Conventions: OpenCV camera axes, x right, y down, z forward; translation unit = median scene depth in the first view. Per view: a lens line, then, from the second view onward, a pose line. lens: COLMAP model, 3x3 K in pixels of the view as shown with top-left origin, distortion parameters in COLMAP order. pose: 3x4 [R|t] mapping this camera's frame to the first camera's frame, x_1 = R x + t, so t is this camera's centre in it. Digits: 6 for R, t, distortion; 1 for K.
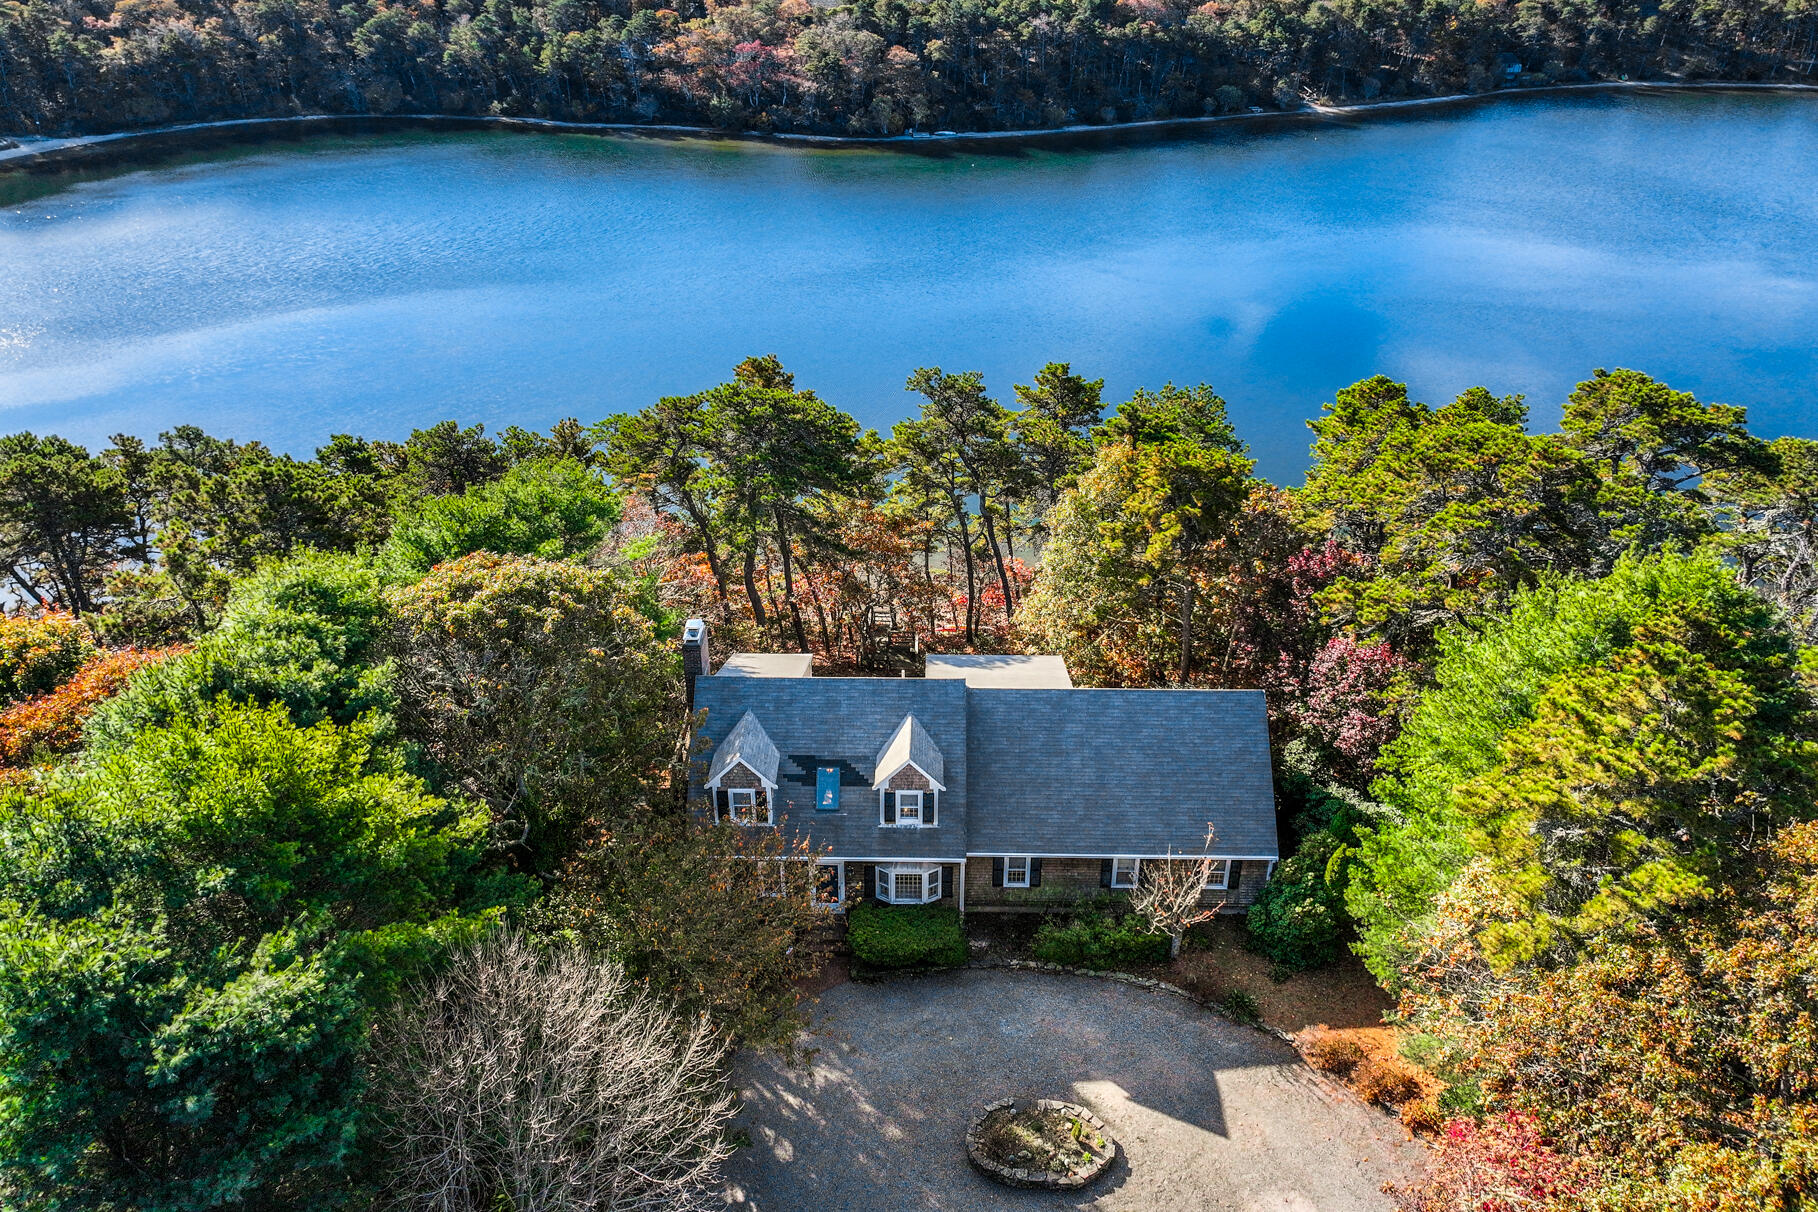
lens RADIAL K [[1279.0, 0, 911.1], [0, 1279.0, 611.7], [0, 0, 1]] dist [0.002292, 0.014691]
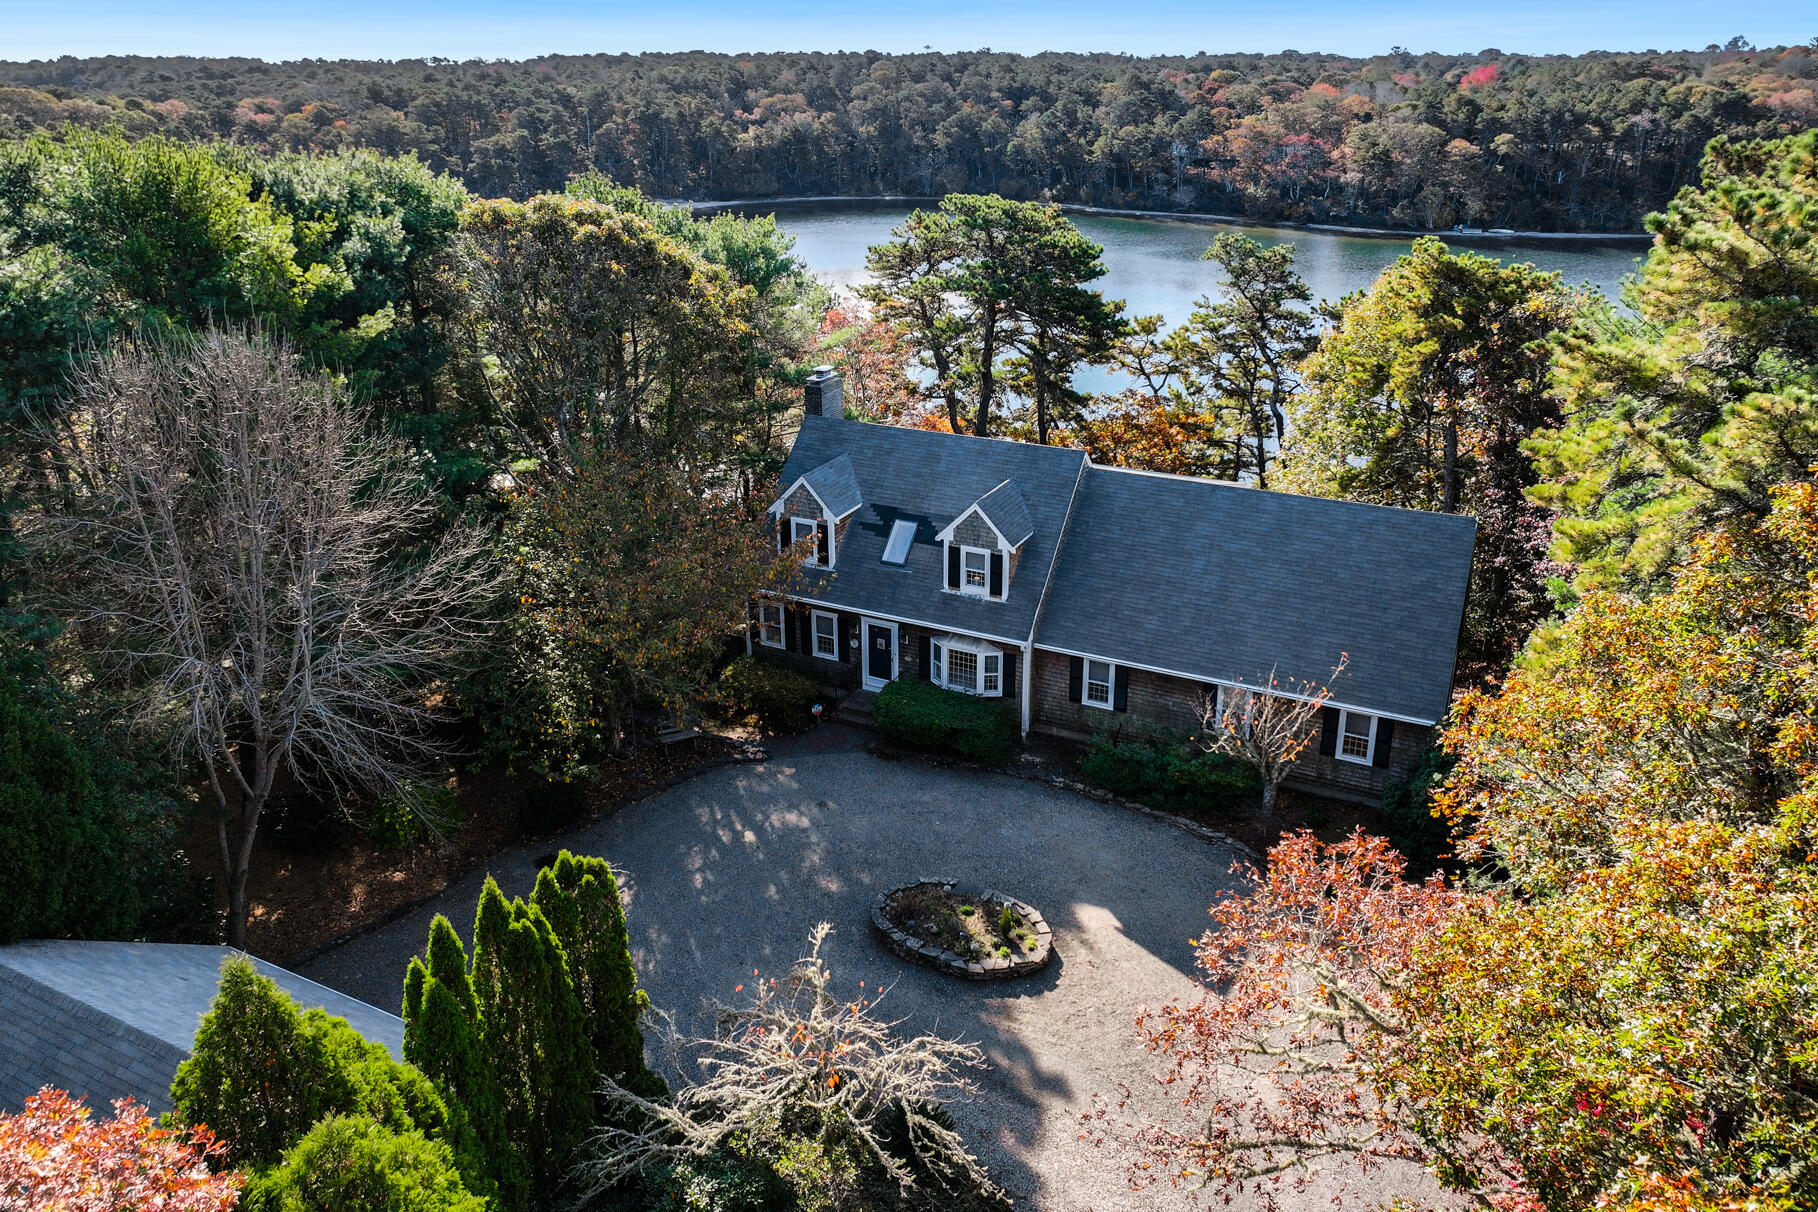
lens RADIAL K [[1279.0, 0, 915.0], [0, 1279.0, 598.8], [0, 0, 1]] dist [0.002292, 0.014691]
pose [[0.898674, 0.150754, -0.411896, 0.069142], [-0.205753, 0.974238, -0.092339, 0.056858], [0.387364, 0.167732, 0.906540, 0.049382]]
